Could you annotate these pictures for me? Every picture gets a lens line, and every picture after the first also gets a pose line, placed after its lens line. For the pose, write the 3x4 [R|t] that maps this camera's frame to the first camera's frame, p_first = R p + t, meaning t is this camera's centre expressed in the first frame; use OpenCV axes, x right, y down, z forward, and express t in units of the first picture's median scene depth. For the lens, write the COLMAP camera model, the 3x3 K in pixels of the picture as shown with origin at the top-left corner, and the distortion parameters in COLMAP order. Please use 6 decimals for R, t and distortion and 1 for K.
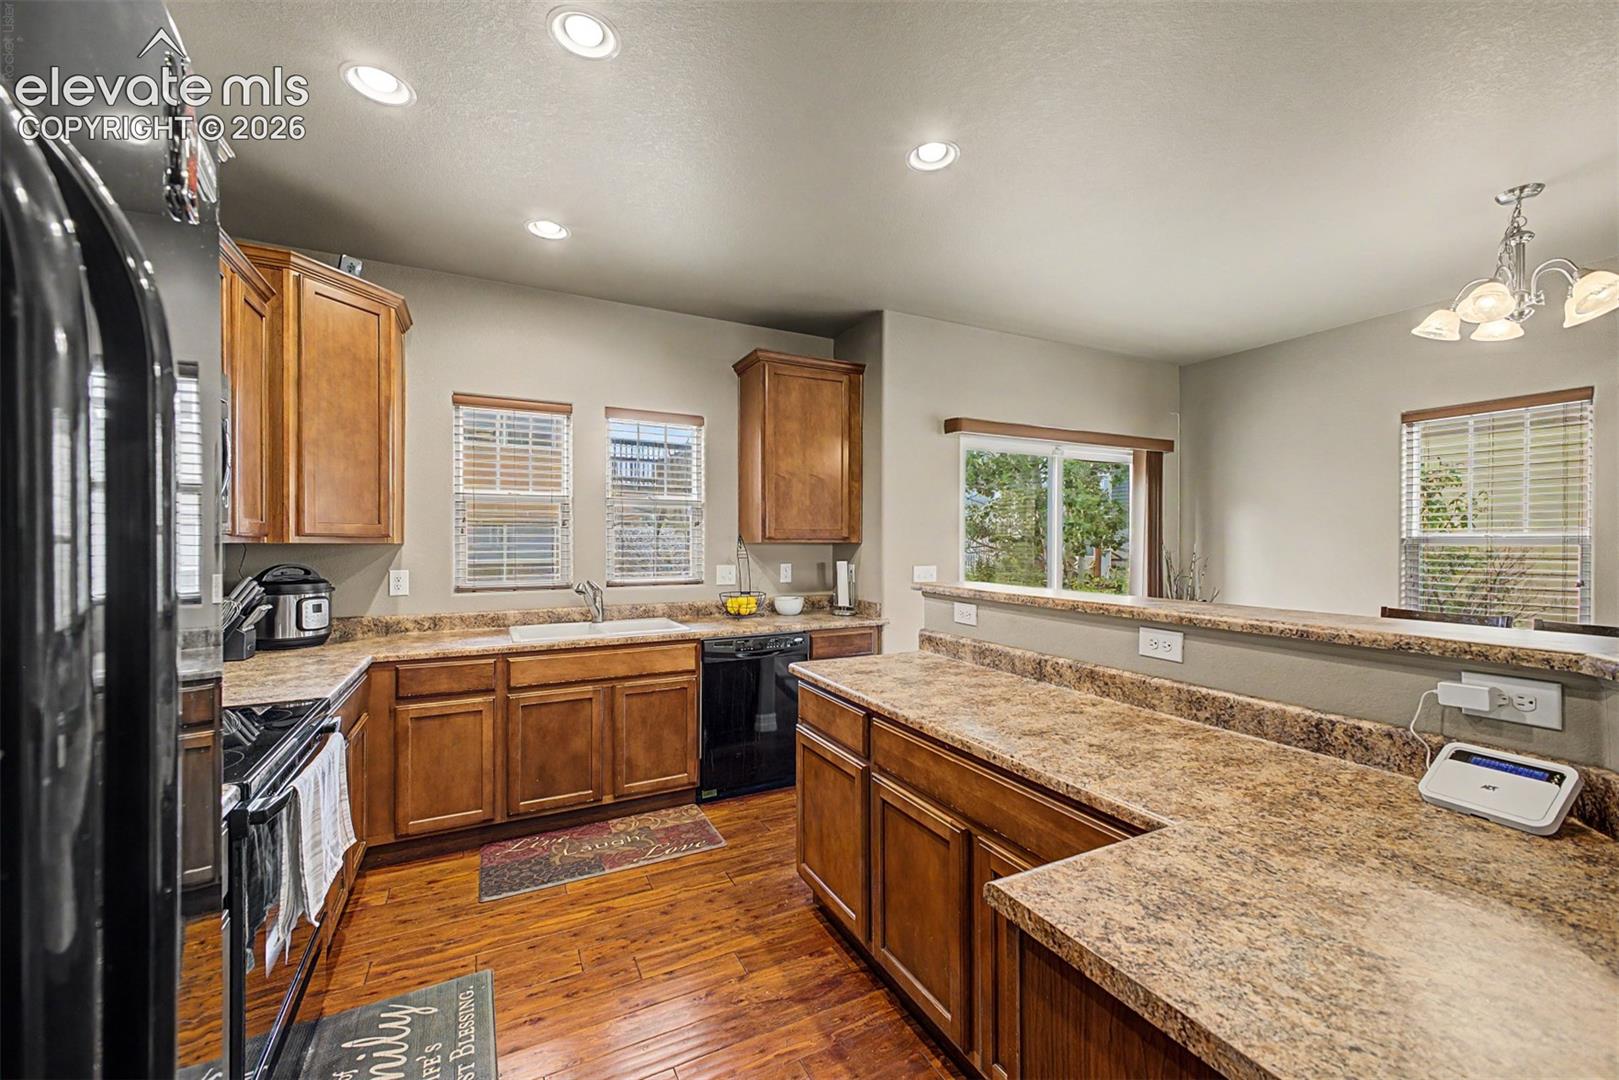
lens RADIAL K [[638.4, 0, 809.5], [0, 638.4, 540.0], [0, 0, 1]] dist [0.014451, 0.000034]
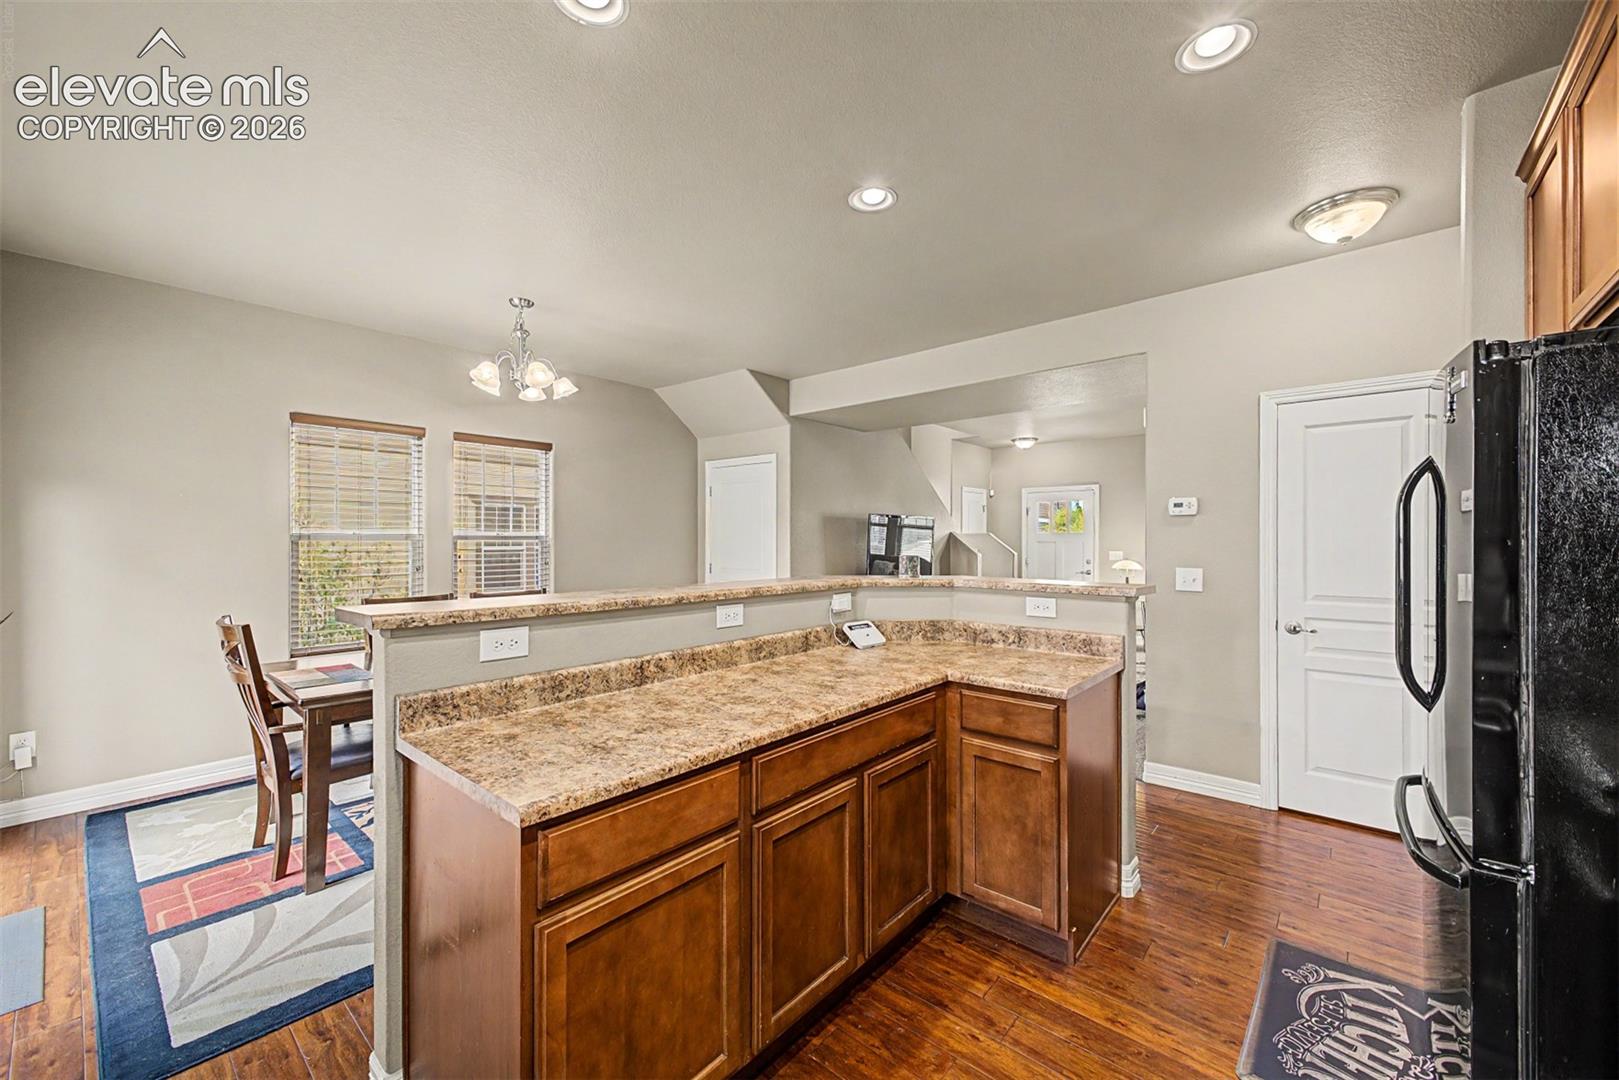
lens RADIAL K [[625.6, 0, 811.3], [0, 625.6, 549.6], [0, 0, 1]] dist [-0.018164, -0.000150]
pose [[-0.371772, -0.027391, 0.927920, -0.638638], [-0.007199, 0.999620, 0.026623, -0.011134], [-0.928296, 0.003218, -0.371828, 1.174087]]
